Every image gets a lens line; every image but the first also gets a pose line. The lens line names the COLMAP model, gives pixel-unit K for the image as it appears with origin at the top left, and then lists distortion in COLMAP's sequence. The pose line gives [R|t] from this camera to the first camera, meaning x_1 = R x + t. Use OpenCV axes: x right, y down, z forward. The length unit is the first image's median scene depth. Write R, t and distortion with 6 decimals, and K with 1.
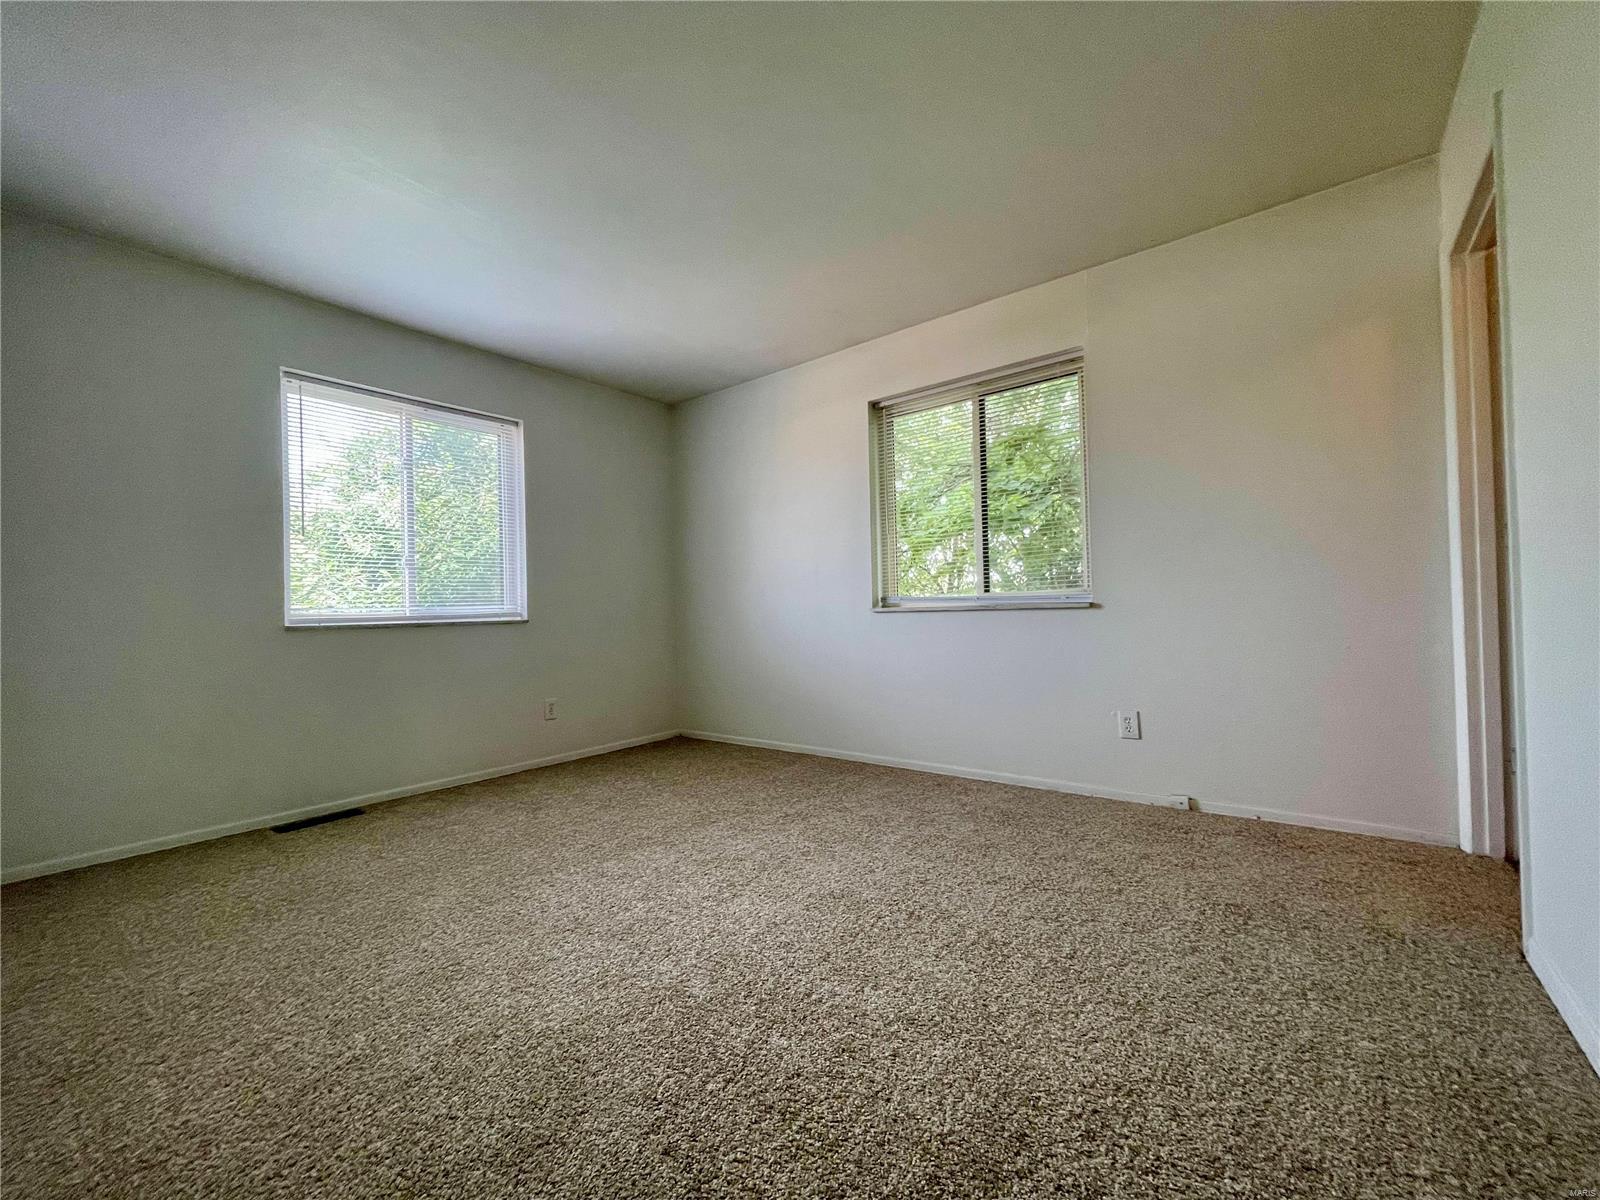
lens RADIAL K [[646.3, 0, 790.2], [0, 646.3, 606.5], [0, 0, 1]] dist [-0.003228, 0.000871]
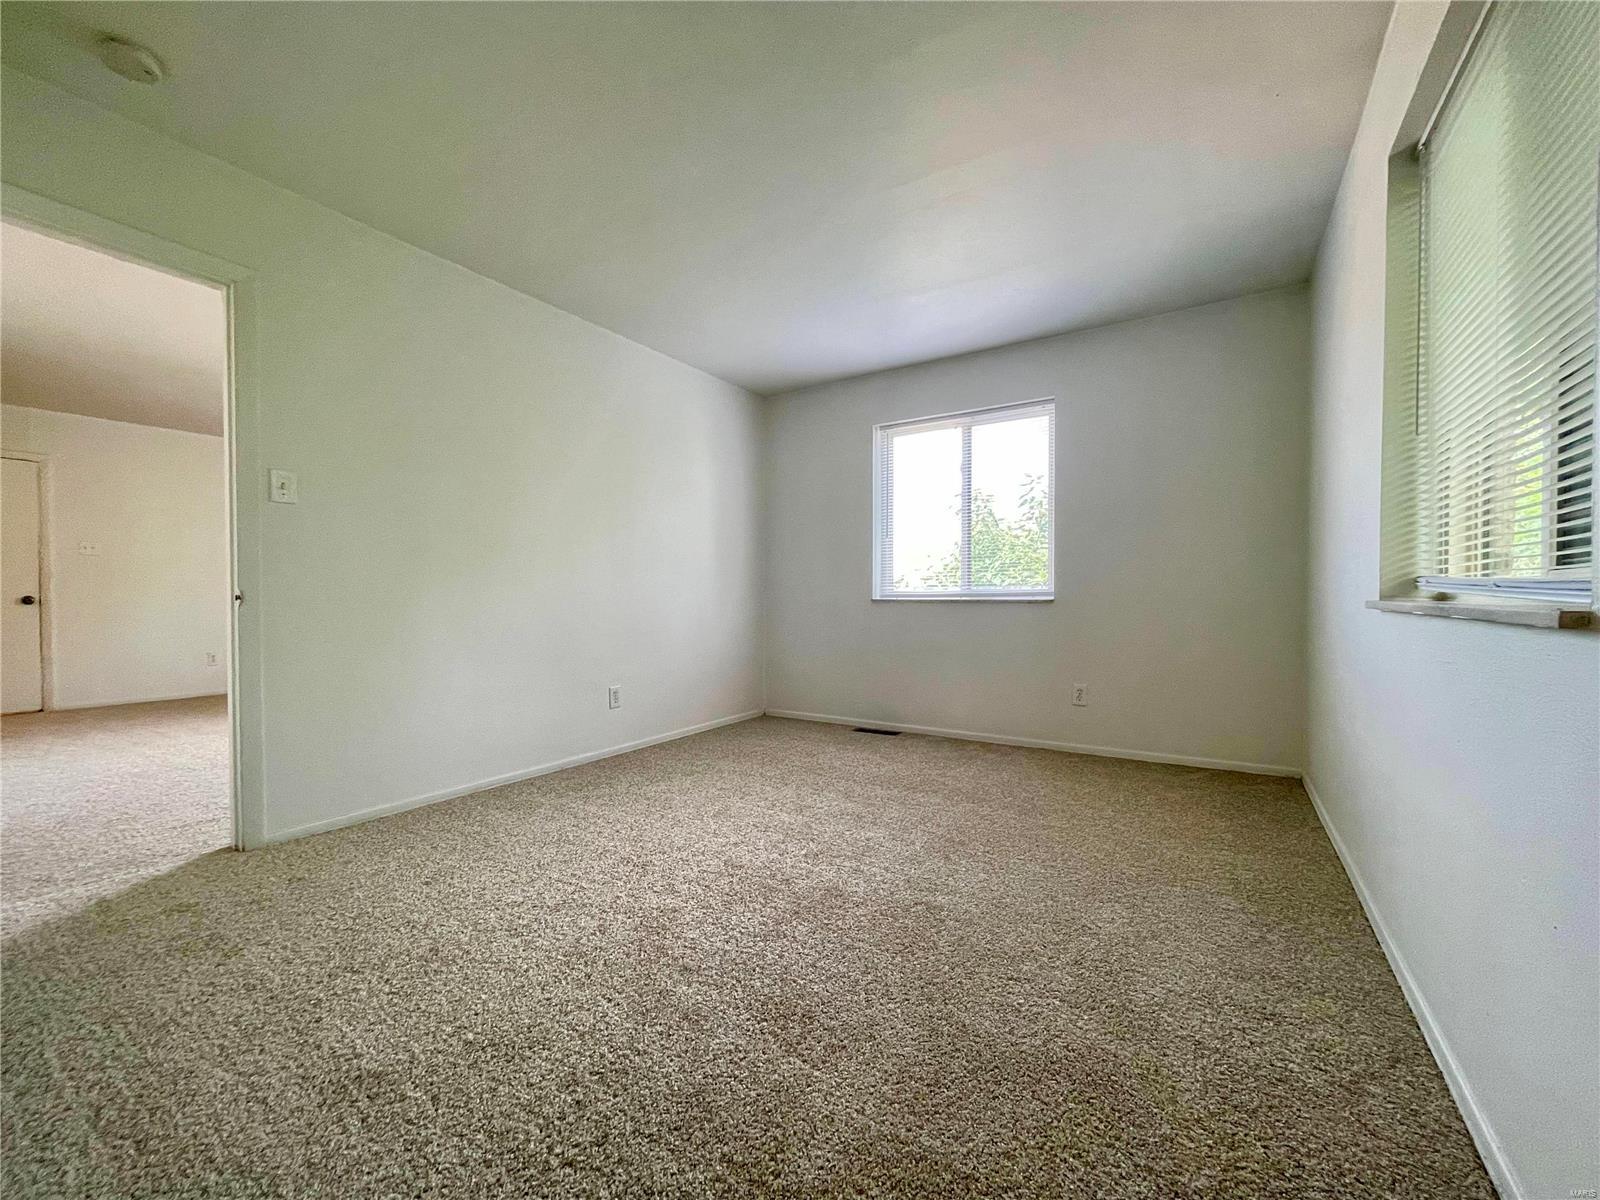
lens RADIAL K [[646.6, 0, 797.4], [0, 646.6, 607.1], [0, 0, 1]] dist [-0.002482, -0.000007]
pose [[0.088055, 0.036353, -0.995452, 0.577471], [0.001953, 0.999326, 0.036667, -0.005805], [0.996114, -0.005173, 0.087925, 0.579795]]
